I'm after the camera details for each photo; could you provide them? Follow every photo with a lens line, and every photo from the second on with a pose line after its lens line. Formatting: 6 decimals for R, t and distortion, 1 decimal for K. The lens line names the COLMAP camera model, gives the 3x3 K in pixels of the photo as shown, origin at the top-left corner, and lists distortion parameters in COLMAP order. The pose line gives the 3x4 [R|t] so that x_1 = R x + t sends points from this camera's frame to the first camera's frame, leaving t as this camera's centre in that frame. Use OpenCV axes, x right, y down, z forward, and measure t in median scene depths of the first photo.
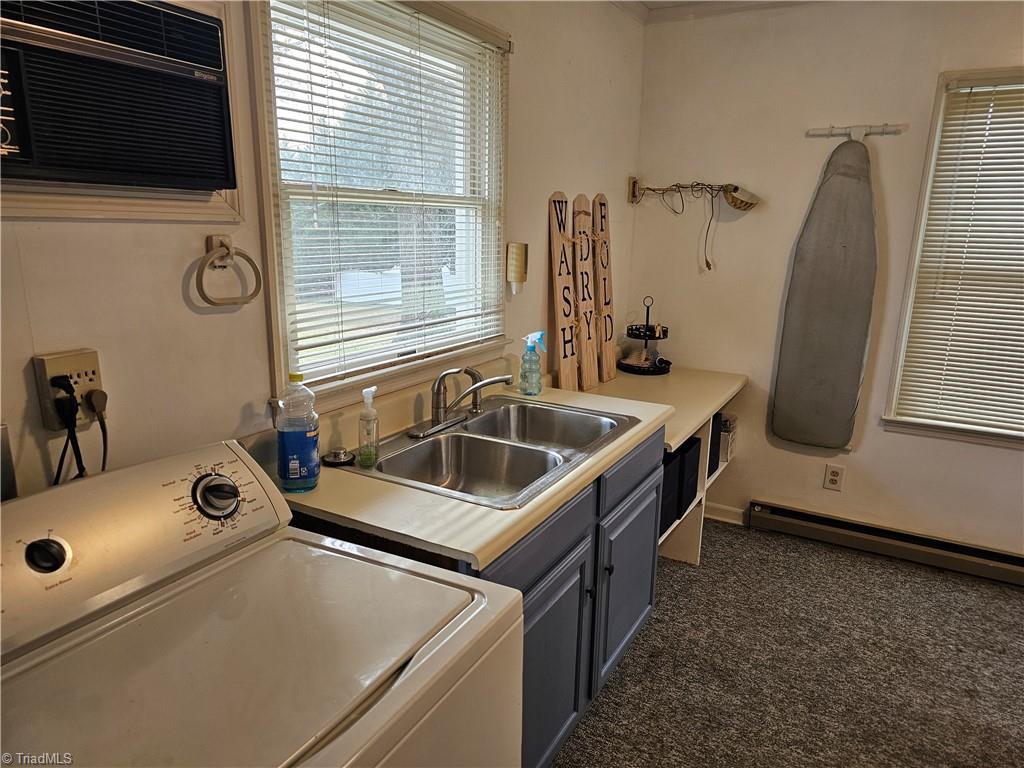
lens RADIAL K [[681.9, 0, 516.6], [0, 681.9, 387.1], [0, 0, 1]] dist [0.070464, -0.064752]
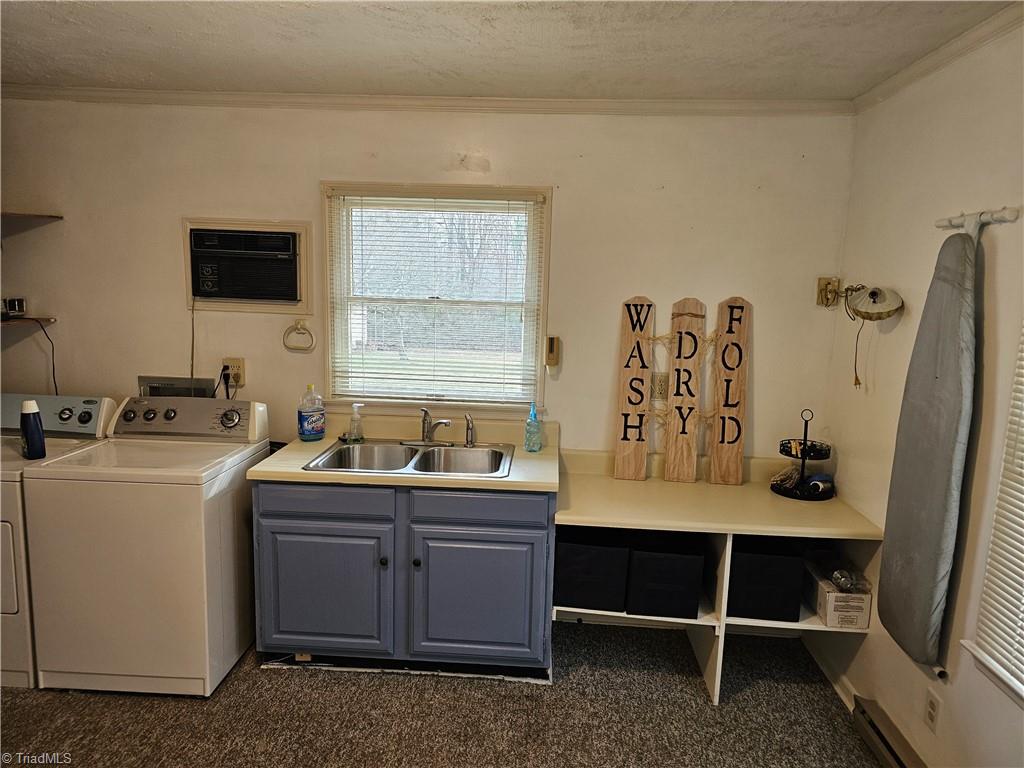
lens RADIAL K [[681.9, 0, 516.6], [0, 681.9, 387.1], [0, 0, 1]] dist [0.070464, -0.064752]
pose [[0.438953, 0.133324, -0.888563, 1.004239], [-0.231679, 0.972284, 0.031435, -0.124391], [0.868127, 0.192063, 0.457676, 0.320180]]
